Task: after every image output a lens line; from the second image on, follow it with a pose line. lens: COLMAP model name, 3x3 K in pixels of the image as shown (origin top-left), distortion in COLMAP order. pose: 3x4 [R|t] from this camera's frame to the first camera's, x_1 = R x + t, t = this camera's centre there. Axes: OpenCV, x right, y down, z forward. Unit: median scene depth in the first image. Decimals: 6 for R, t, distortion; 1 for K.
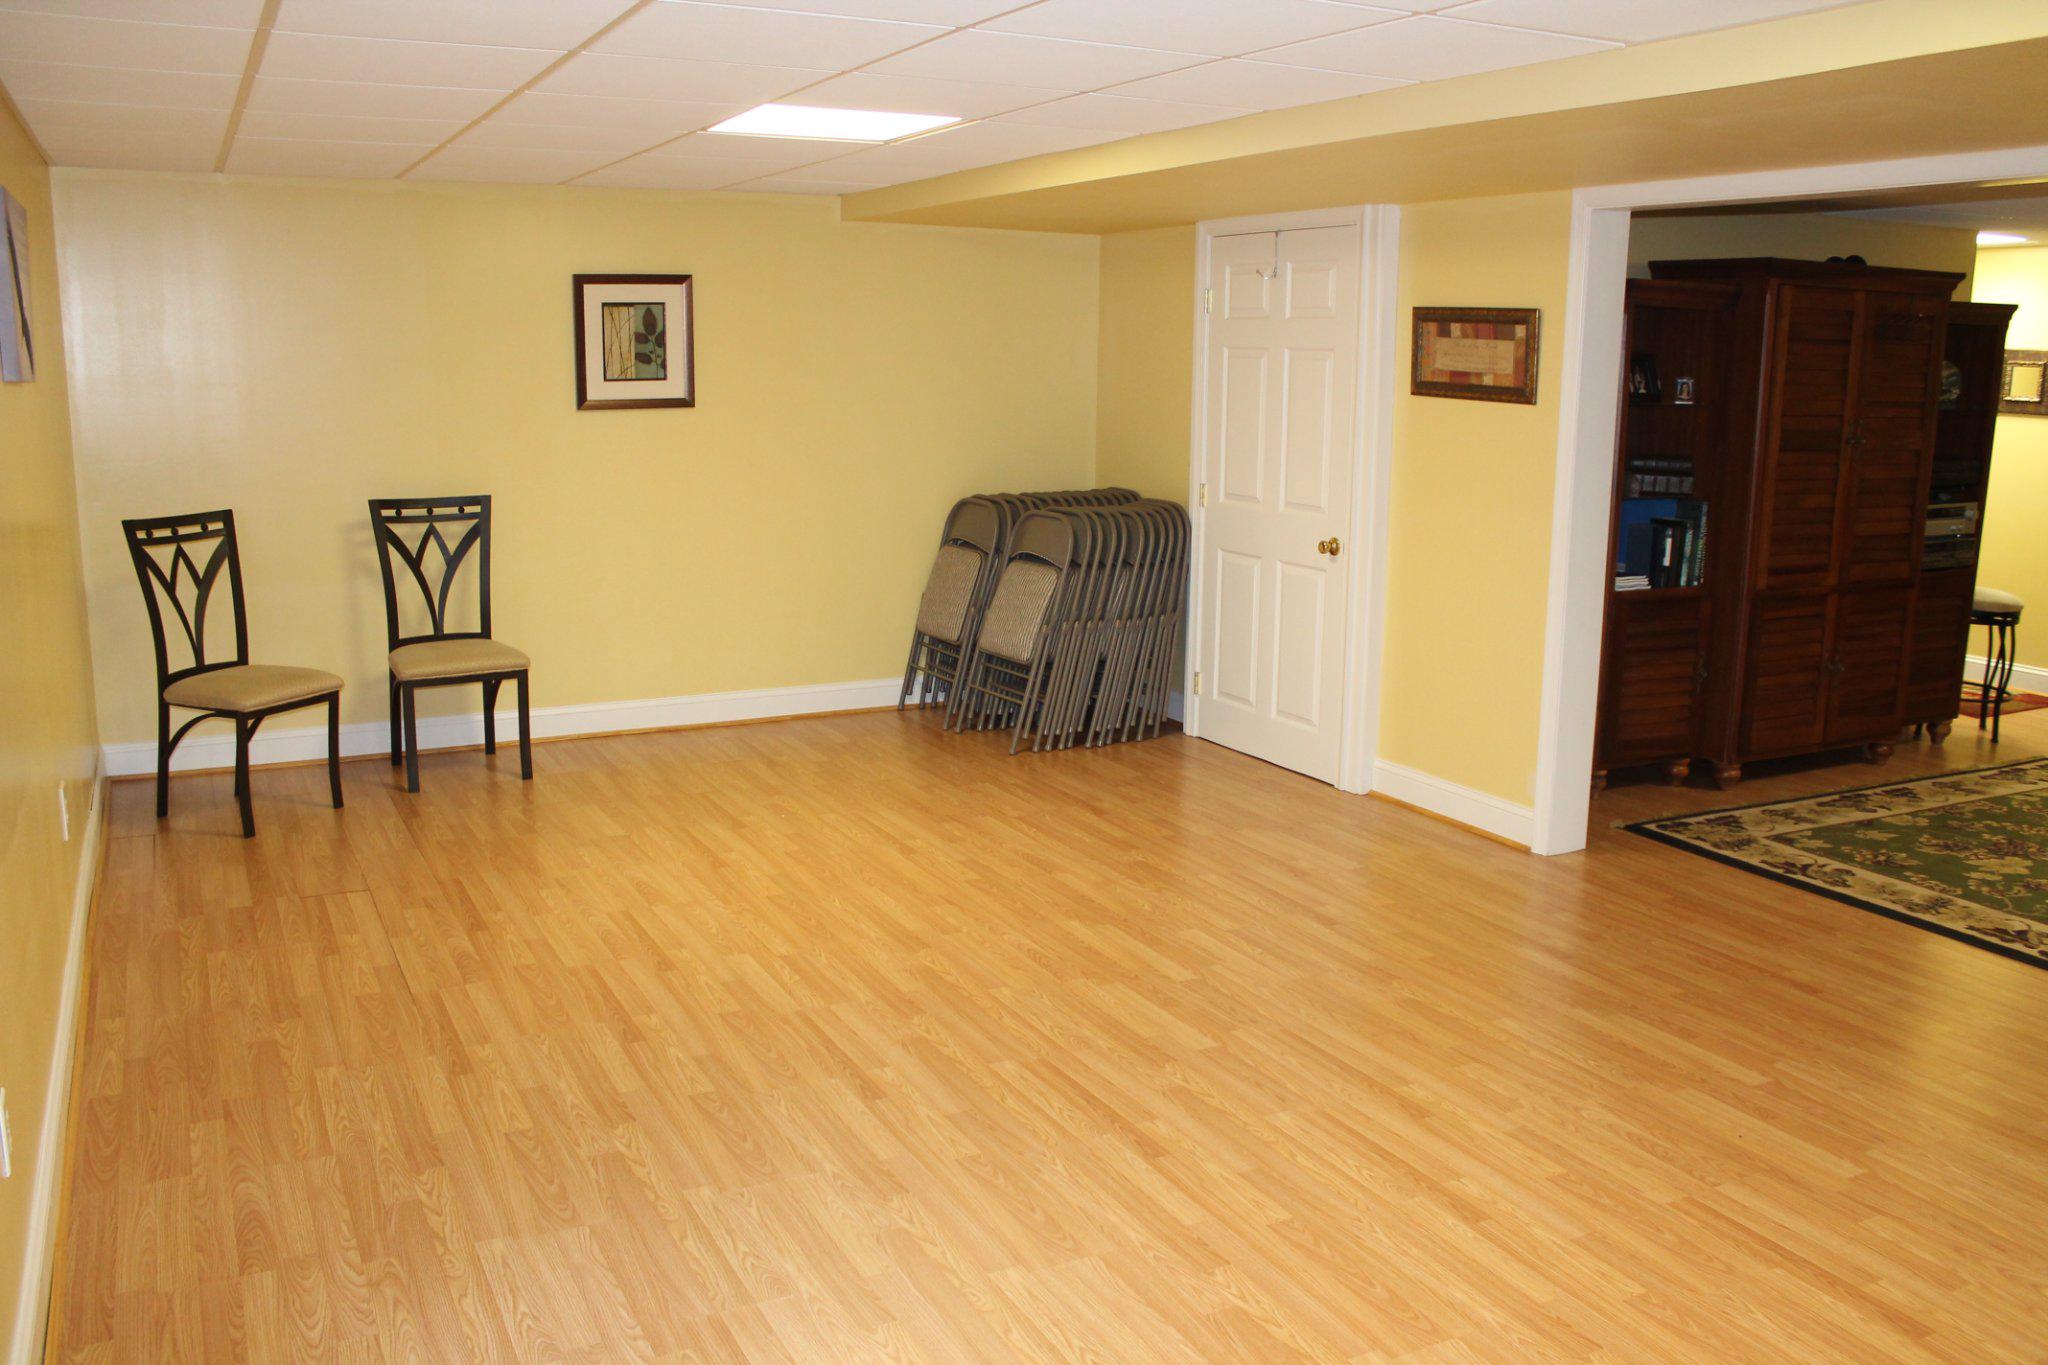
lens RADIAL K [[1709.7, 0, 1032.2], [0, 1709.7, 697.1], [0, 0, 1]] dist [-0.171805, 0.153785]
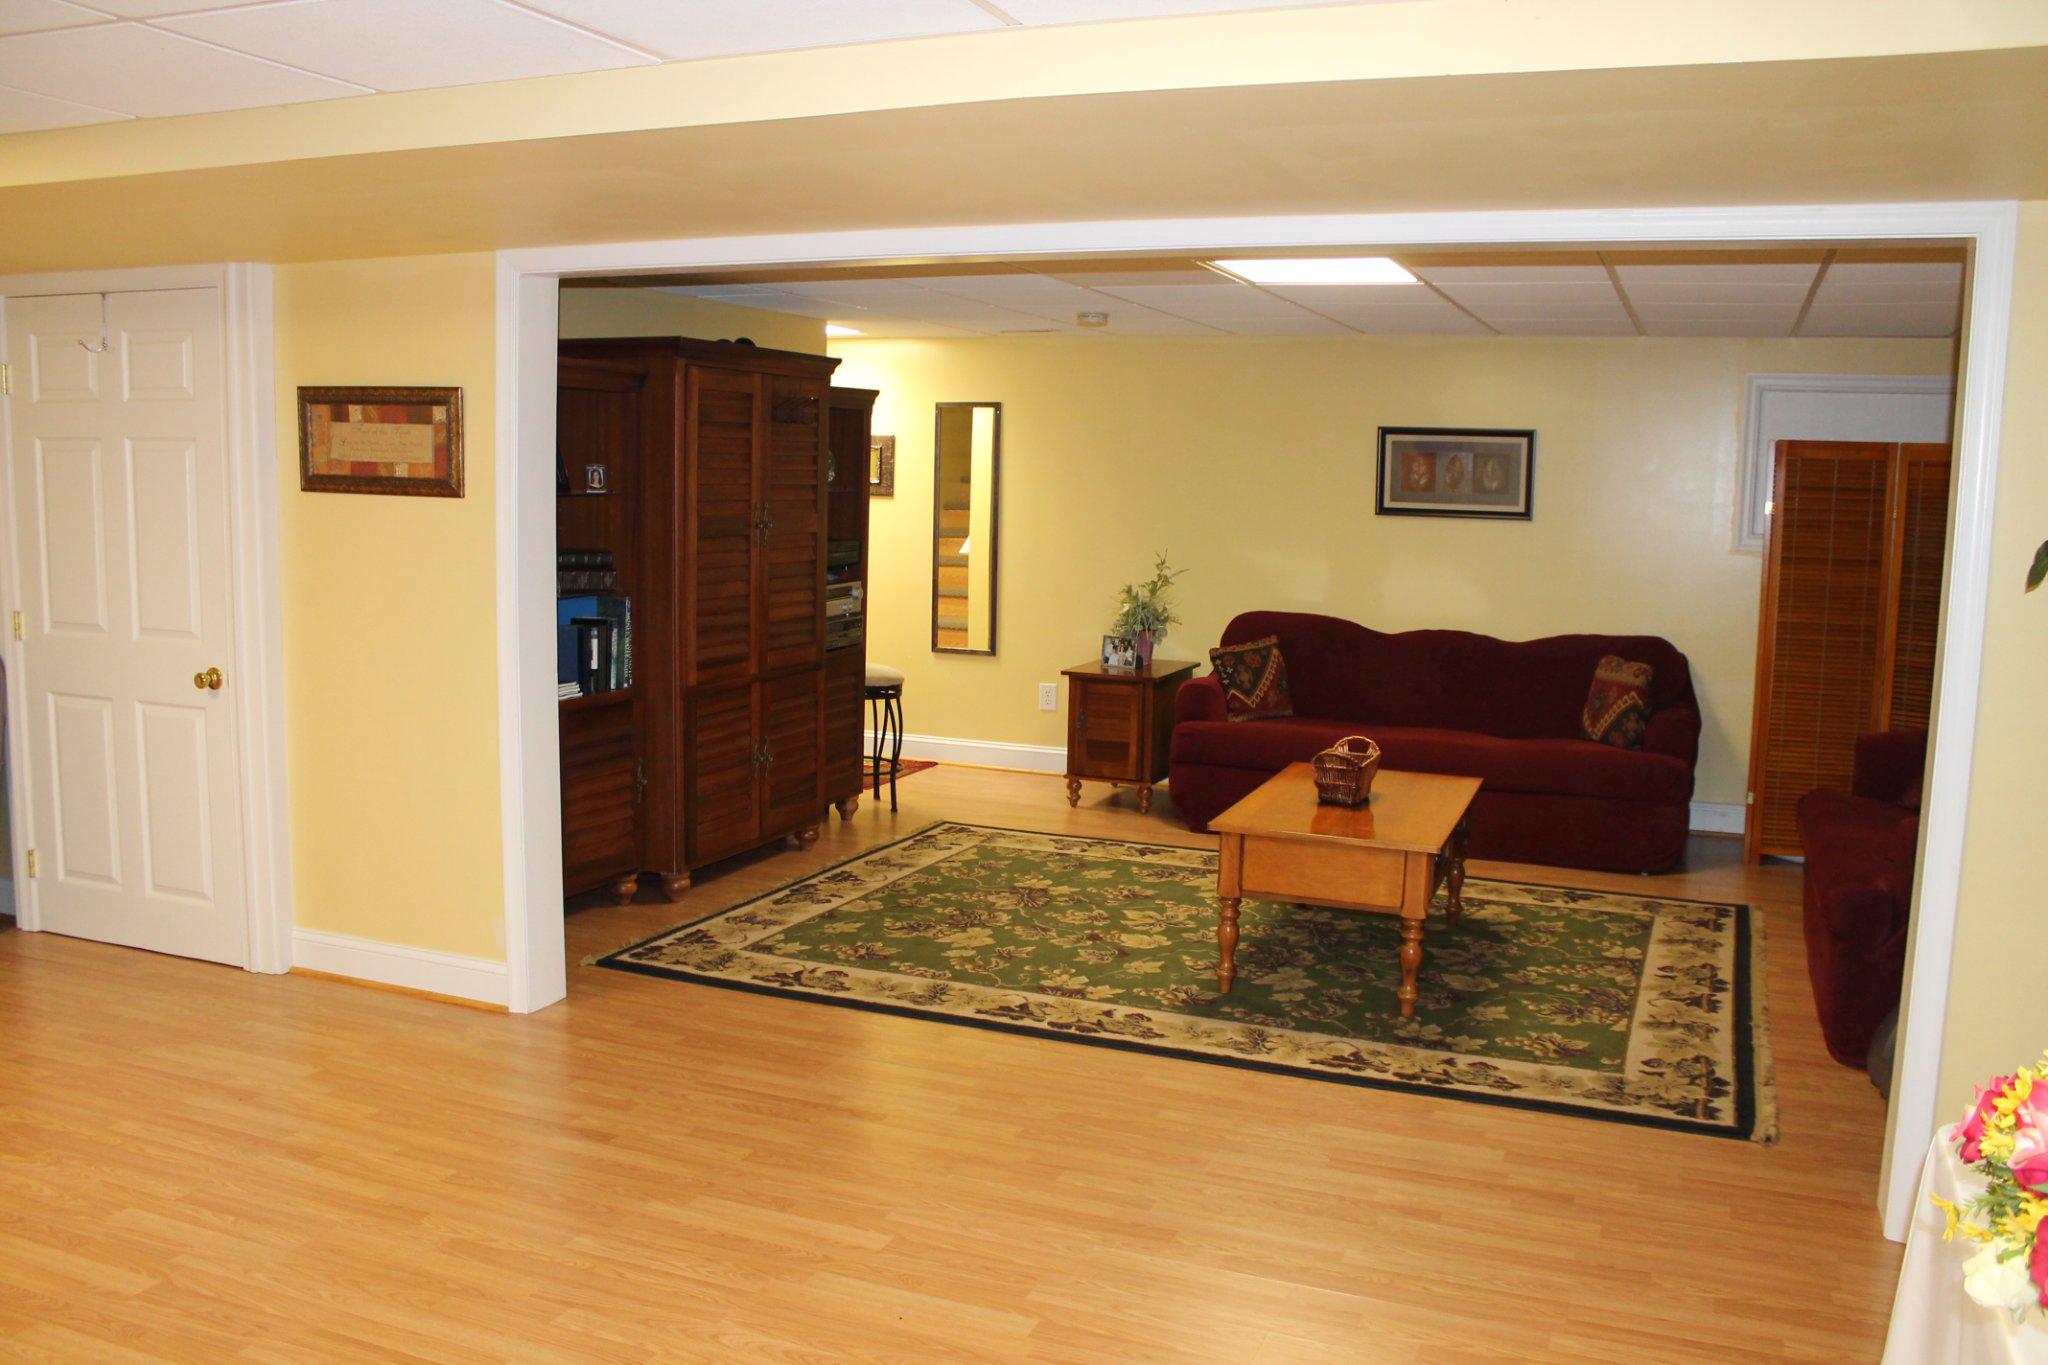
lens RADIAL K [[1709.7, 0, 1032.2], [0, 1709.7, 697.1], [0, 0, 1]] dist [-0.171805, 0.153785]
pose [[0.763300, -0.081602, 0.640870, -0.034496], [0.117867, 0.992931, -0.013954, -0.023432], [-0.635201, 0.086189, 0.767522, 0.145754]]
